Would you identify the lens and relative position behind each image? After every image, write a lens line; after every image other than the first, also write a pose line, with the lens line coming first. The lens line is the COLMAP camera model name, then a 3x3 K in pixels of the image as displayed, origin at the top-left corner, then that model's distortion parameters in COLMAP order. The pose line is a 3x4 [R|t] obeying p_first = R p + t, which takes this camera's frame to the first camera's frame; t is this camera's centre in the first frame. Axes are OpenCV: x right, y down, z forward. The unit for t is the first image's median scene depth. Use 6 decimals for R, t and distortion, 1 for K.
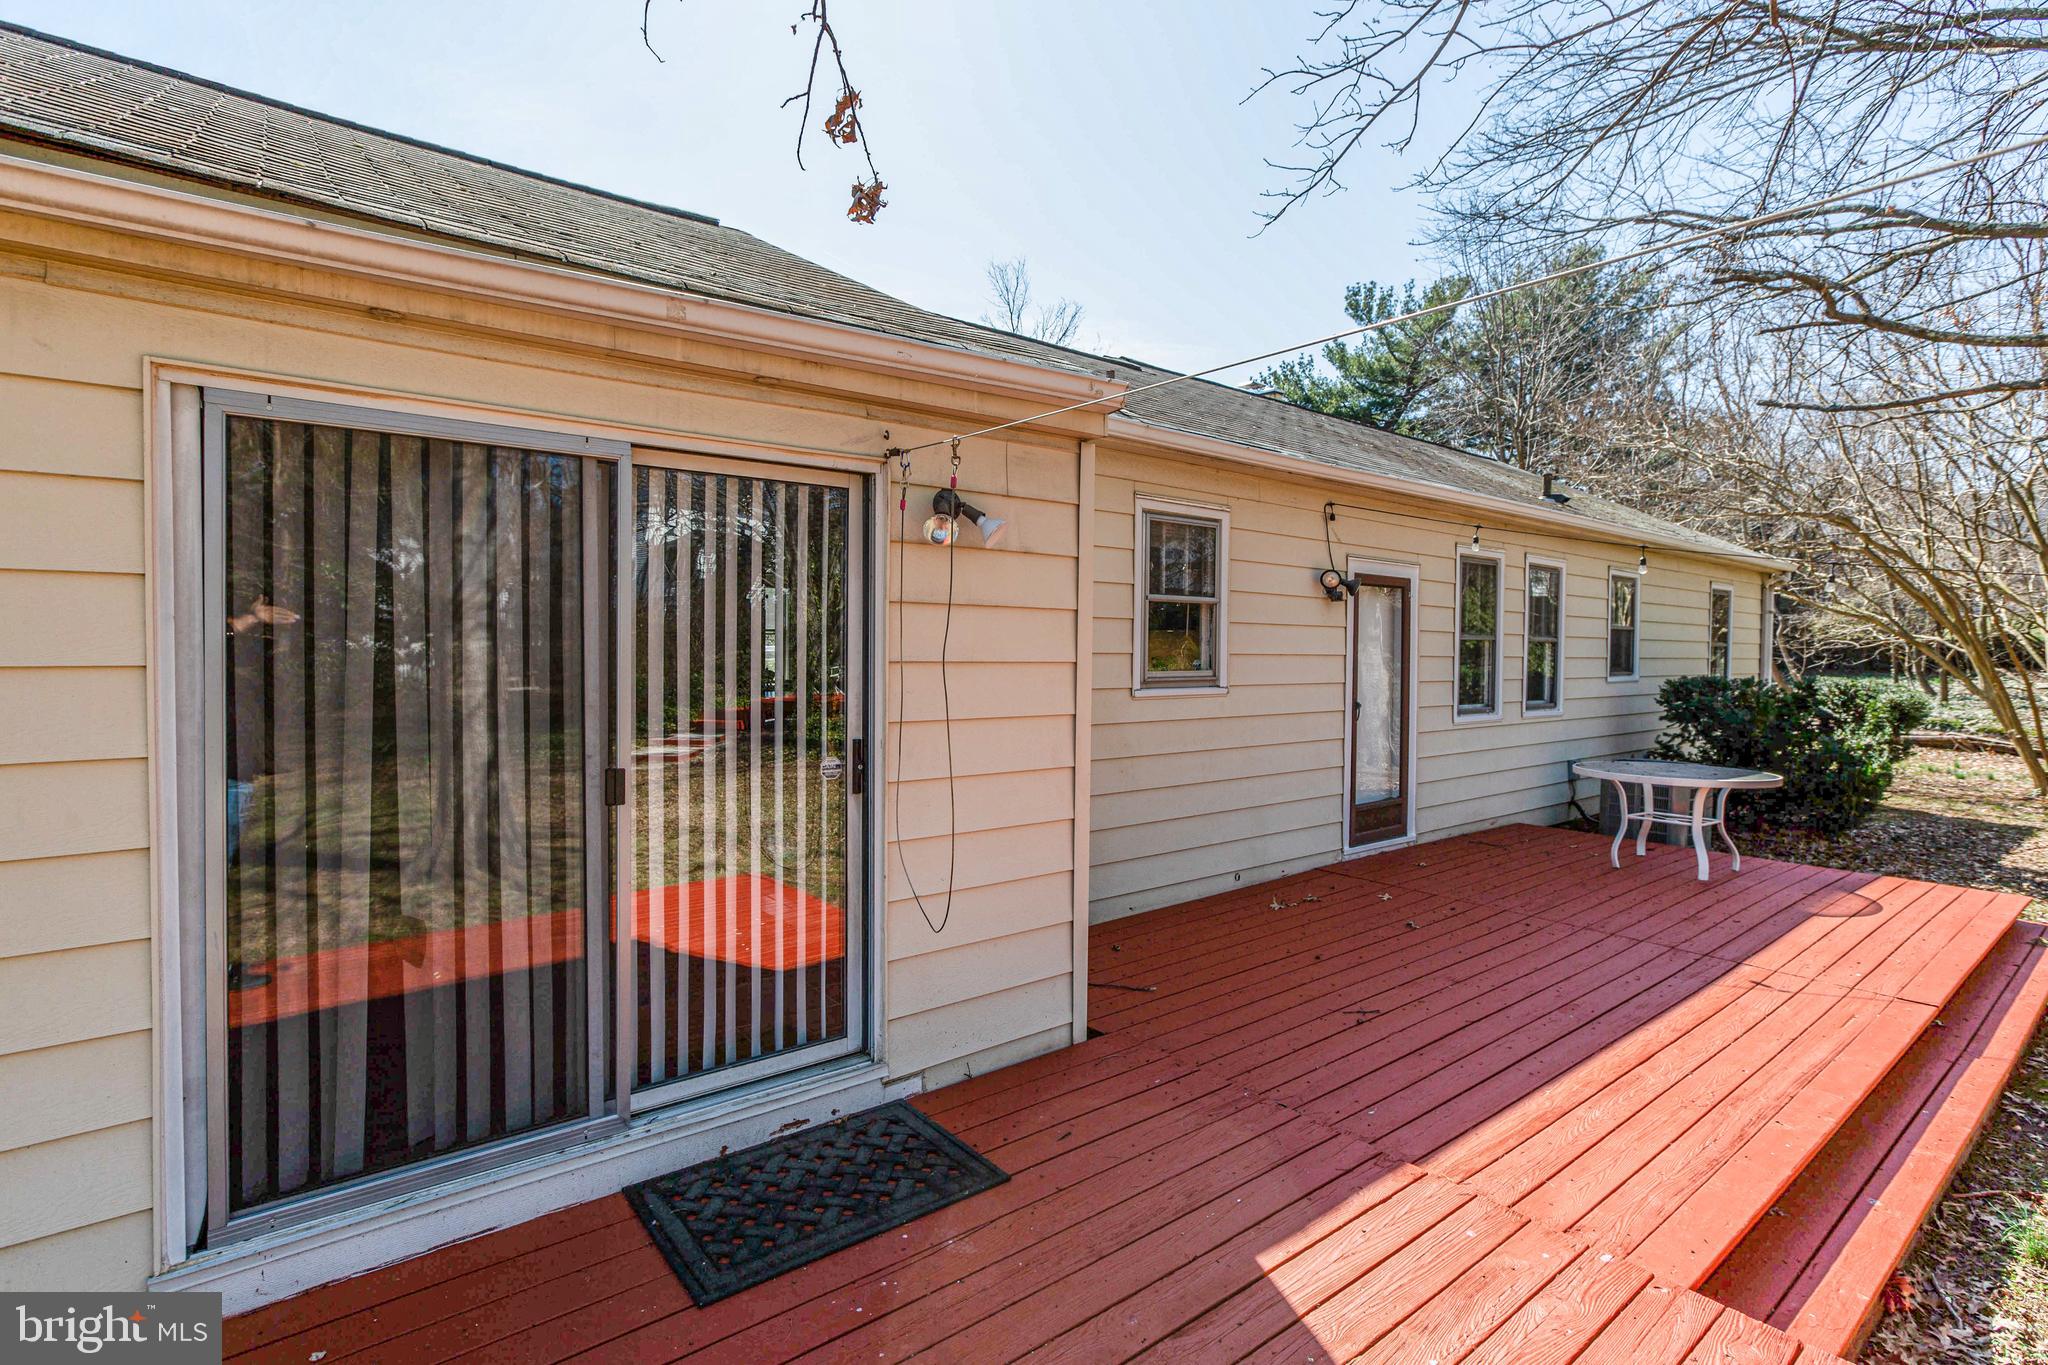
lens RADIAL K [[931.3, 0, 1004.7], [0, 931.3, 655.0], [0, 0, 1]] dist [-0.024850, 0.012853]
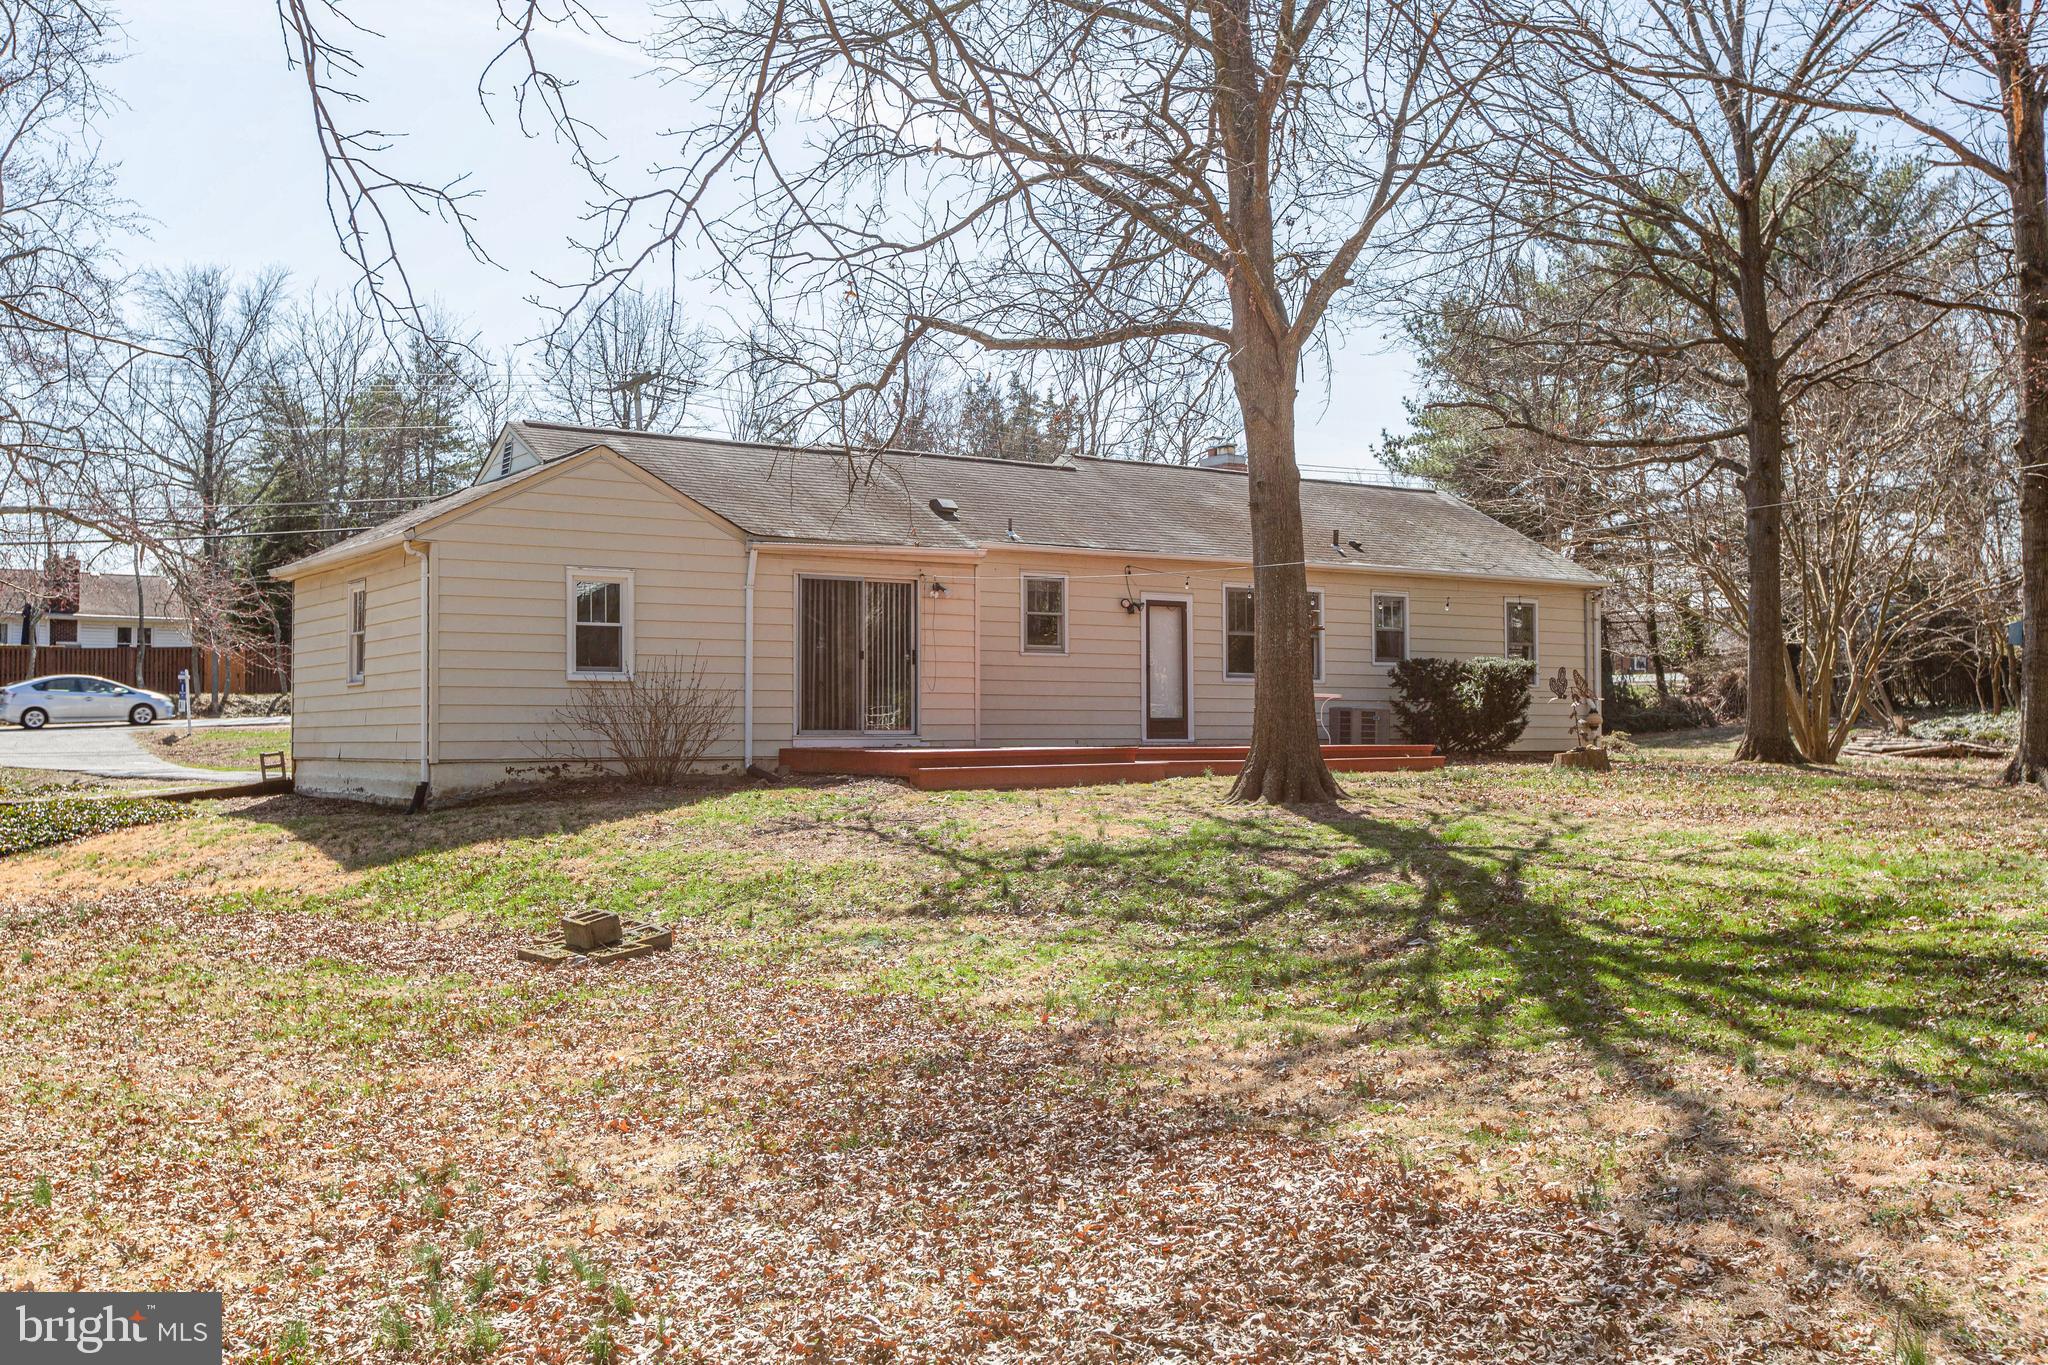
lens RADIAL K [[1956.2, 0, 1025.8], [0, 1956.2, 688.7], [0, 0, 1]] dist [0.039095, 0.000000]
pose [[0.999431, -0.012123, -0.031472, 0.323219], [0.011065, 0.999375, -0.033569, 0.308644], [0.031859, 0.033202, 0.998941, -4.103056]]
